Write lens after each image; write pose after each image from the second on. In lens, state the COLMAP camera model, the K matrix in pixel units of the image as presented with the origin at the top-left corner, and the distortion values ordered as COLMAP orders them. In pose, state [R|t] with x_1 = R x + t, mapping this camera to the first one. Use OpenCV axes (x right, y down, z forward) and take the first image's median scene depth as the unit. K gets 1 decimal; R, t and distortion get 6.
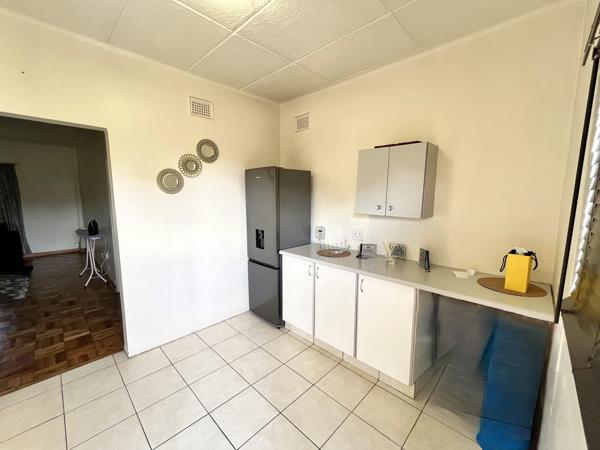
lens RADIAL K [[256.4, 0, 300.0], [0, 256.4, 225.0], [0, 0, 1]] dist [-0.001311, -0.000156]
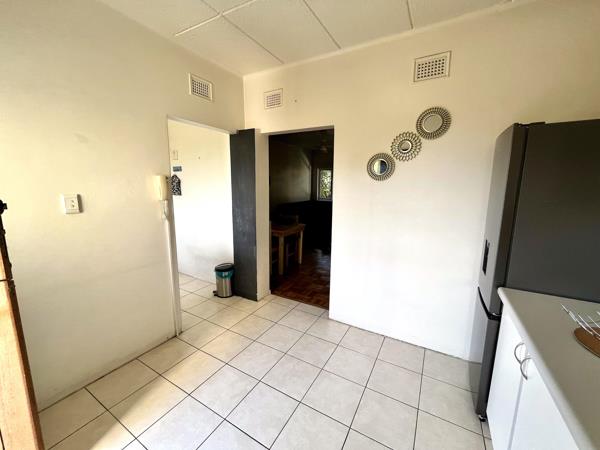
lens RADIAL K [[244.3, 0, 282.2], [0, 244.3, 223.3], [0, 0, 1]] dist [-0.000021, -0.000045]
pose [[0.216352, 0.156577, -0.963678, 0.304694], [-0.127982, 0.983087, 0.130997, -0.039210], [0.967891, 0.094991, 0.232732, 0.463597]]
